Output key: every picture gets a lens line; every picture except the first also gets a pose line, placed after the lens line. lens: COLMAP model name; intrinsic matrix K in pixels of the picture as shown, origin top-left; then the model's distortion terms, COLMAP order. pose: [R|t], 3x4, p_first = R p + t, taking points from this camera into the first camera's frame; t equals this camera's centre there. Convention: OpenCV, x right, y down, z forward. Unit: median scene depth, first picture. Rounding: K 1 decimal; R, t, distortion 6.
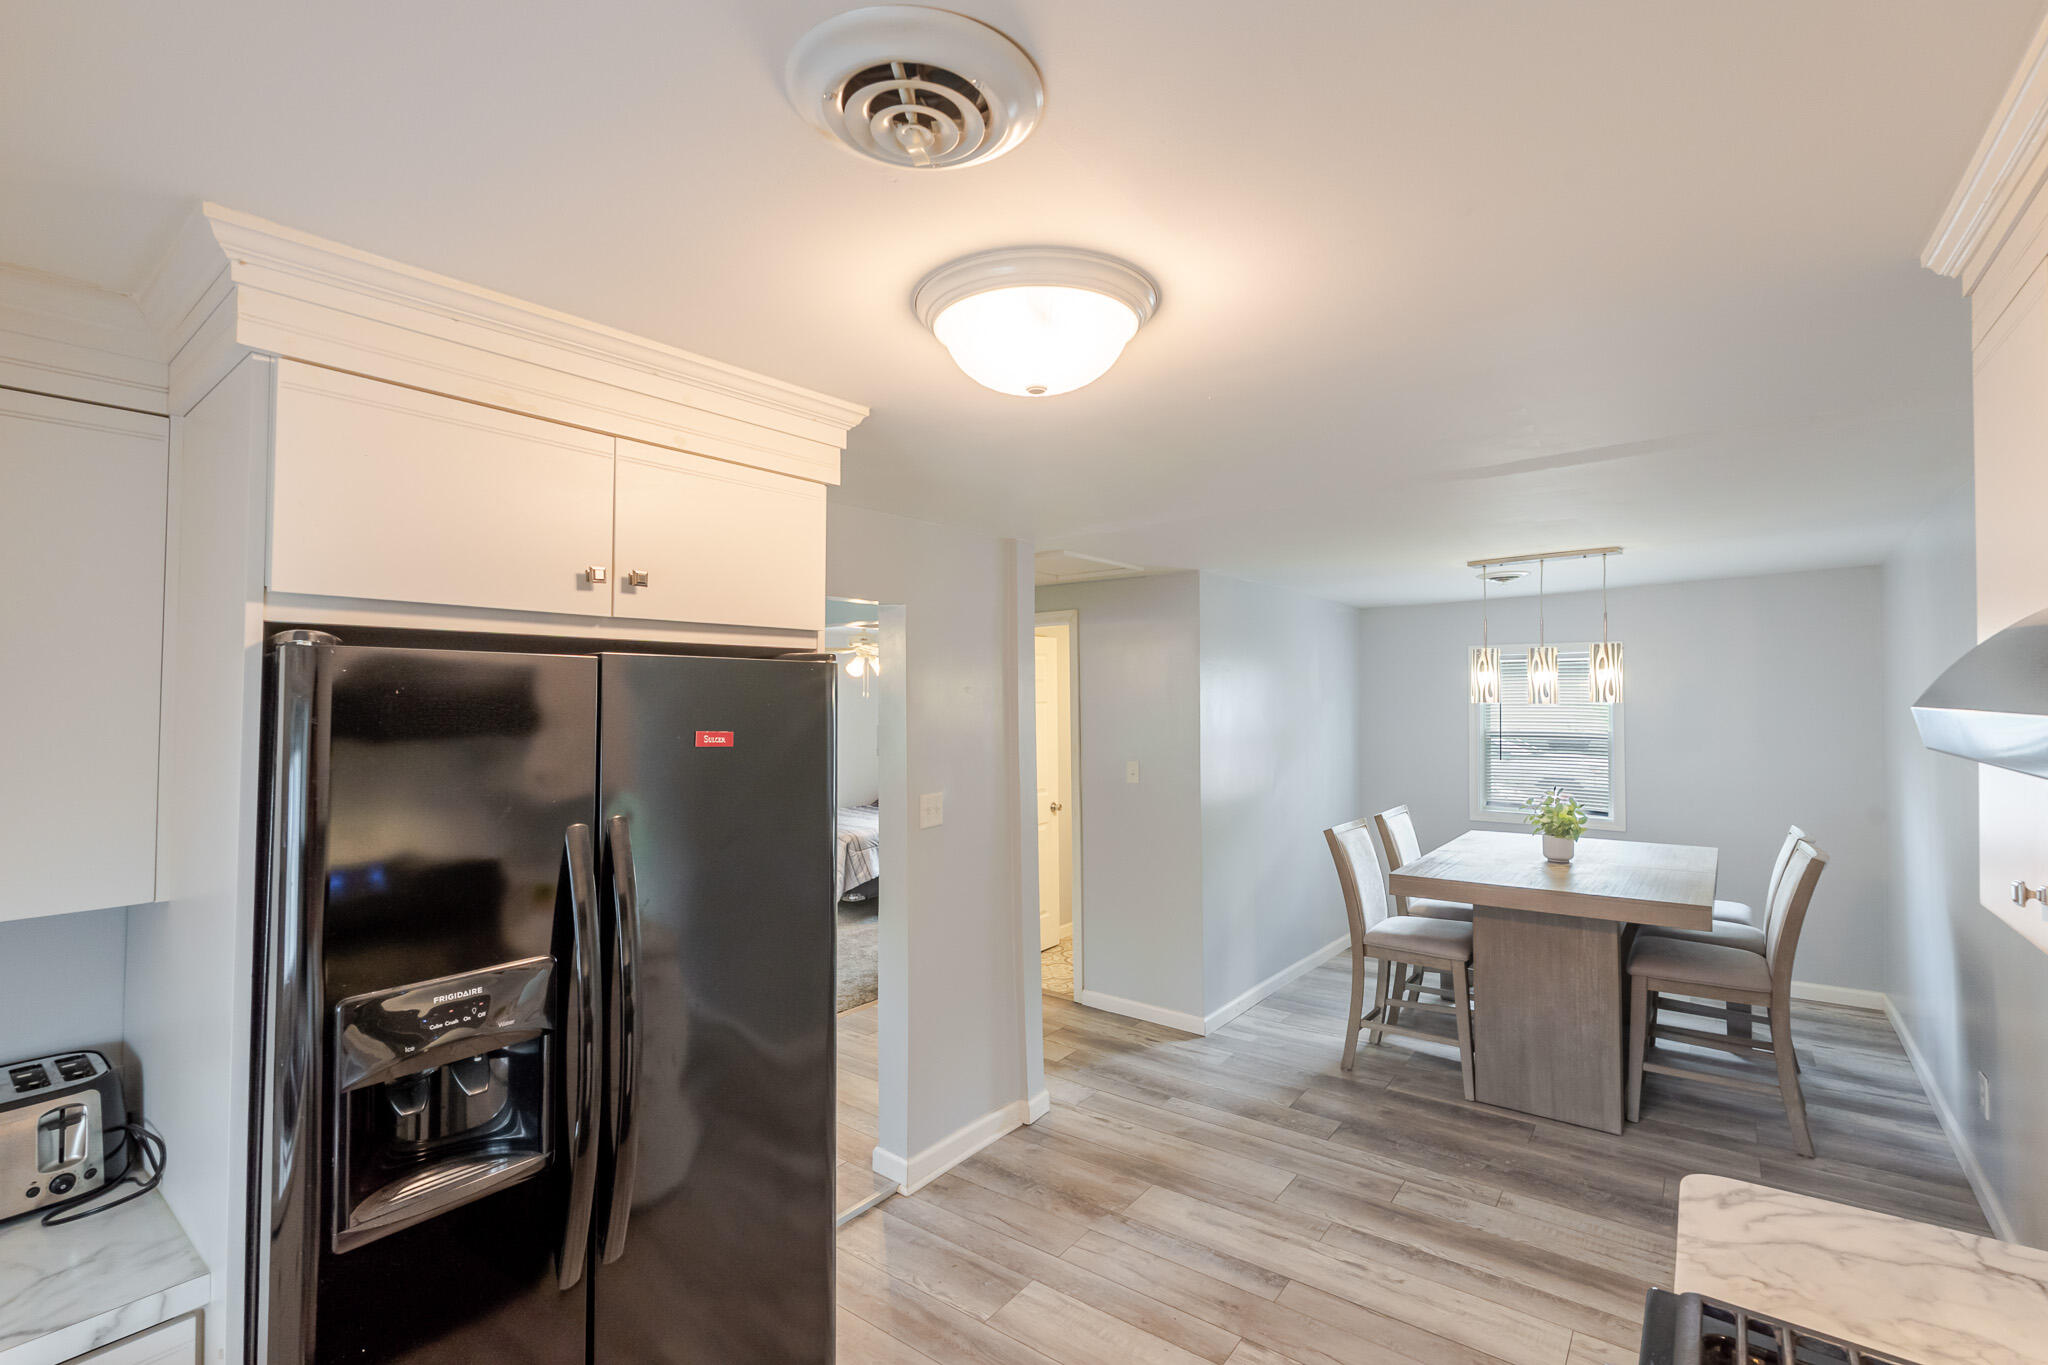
lens RADIAL K [[921.7, 0, 1018.7], [0, 921.7, 664.5], [0, 0, 1]] dist [0.004450, -0.000118]
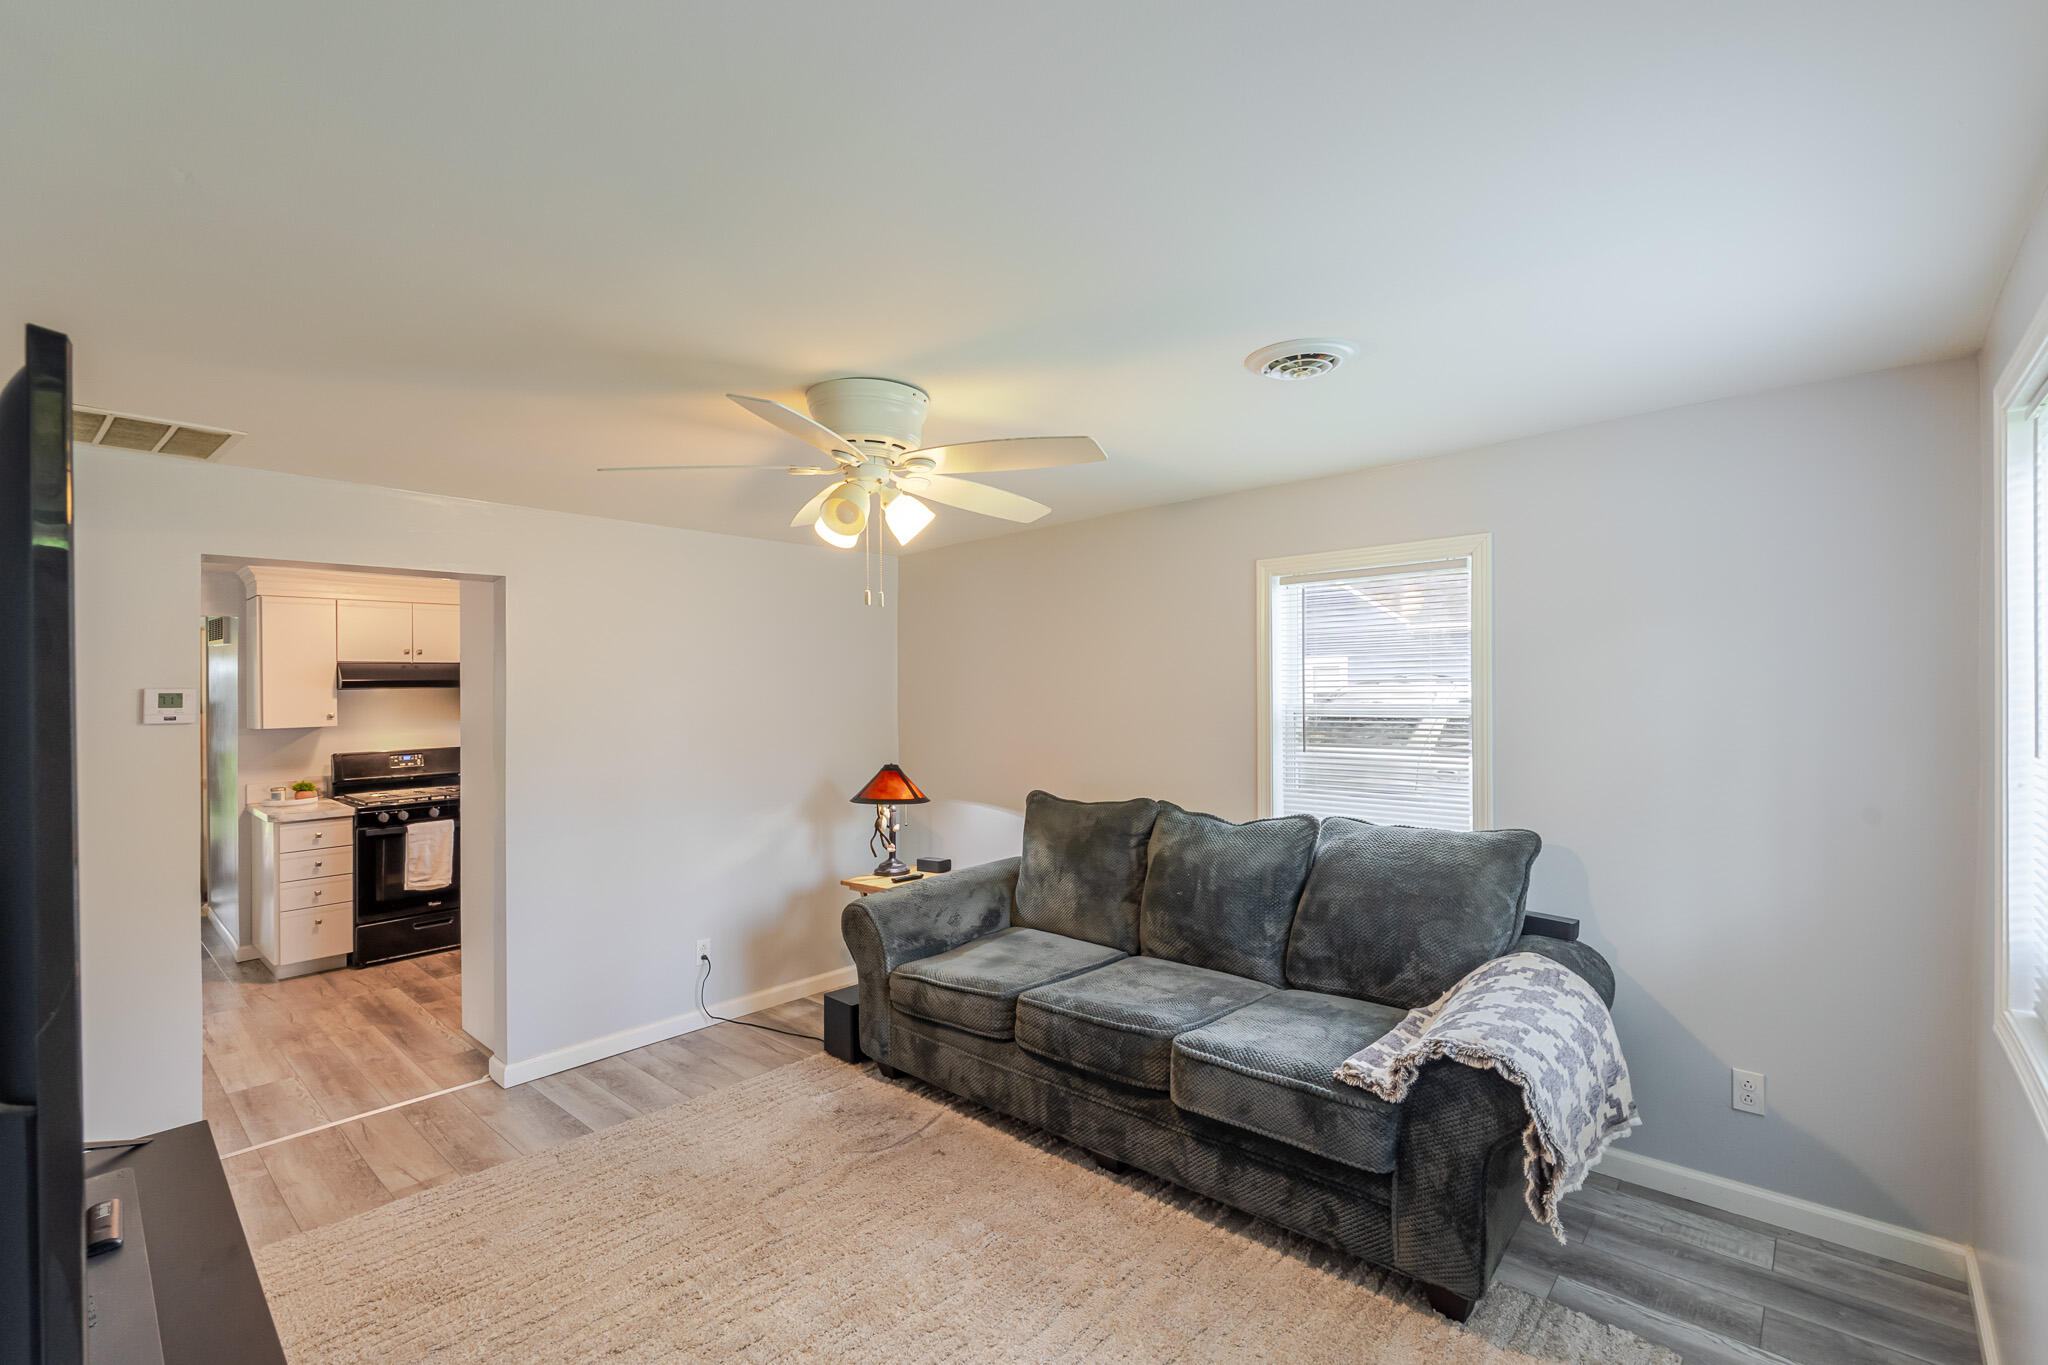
lens RADIAL K [[919.2, 0, 1022.3], [0, 919.2, 686.4], [0, 0, 1]] dist [0.000549, 0.000113]
pose [[-0.995428, 0.019001, 0.093604, -1.074135], [0.016460, 0.999477, -0.027850, 0.090118], [-0.094084, -0.026182, -0.995220, 1.857131]]
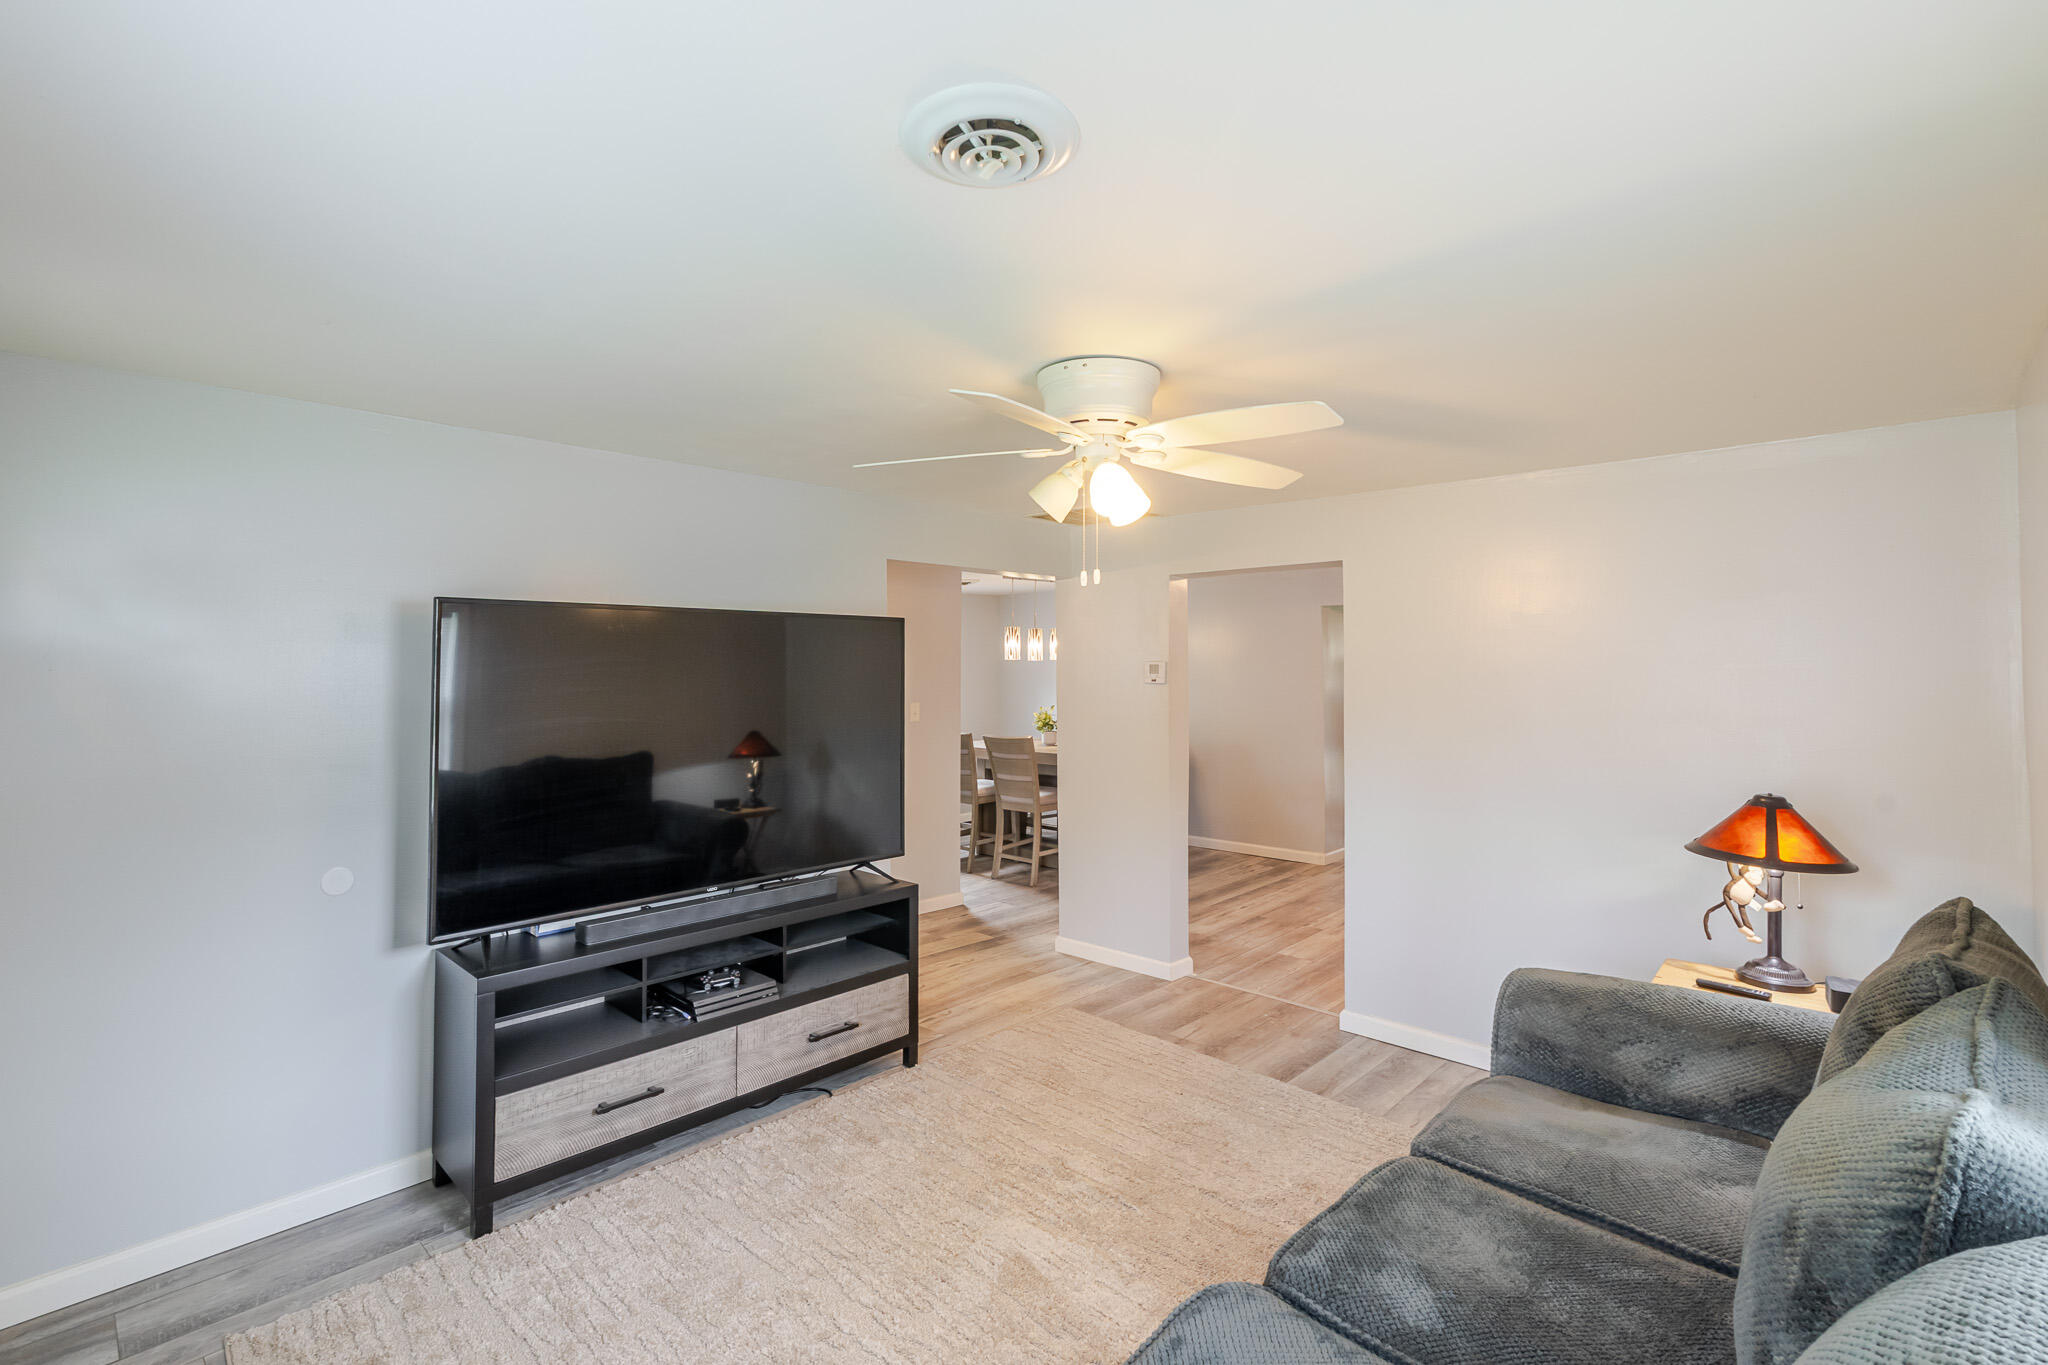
lens RADIAL K [[955.1, 0, 1019.2], [0, 955.1, 632.8], [0, 0, 1]] dist [0.000296, -0.000134]
pose [[0.106409, 0.033959, 0.993742, -1.661460], [-0.024220, 0.999209, -0.031553, 0.061504], [-0.994027, -0.020711, 0.107148, 1.082949]]
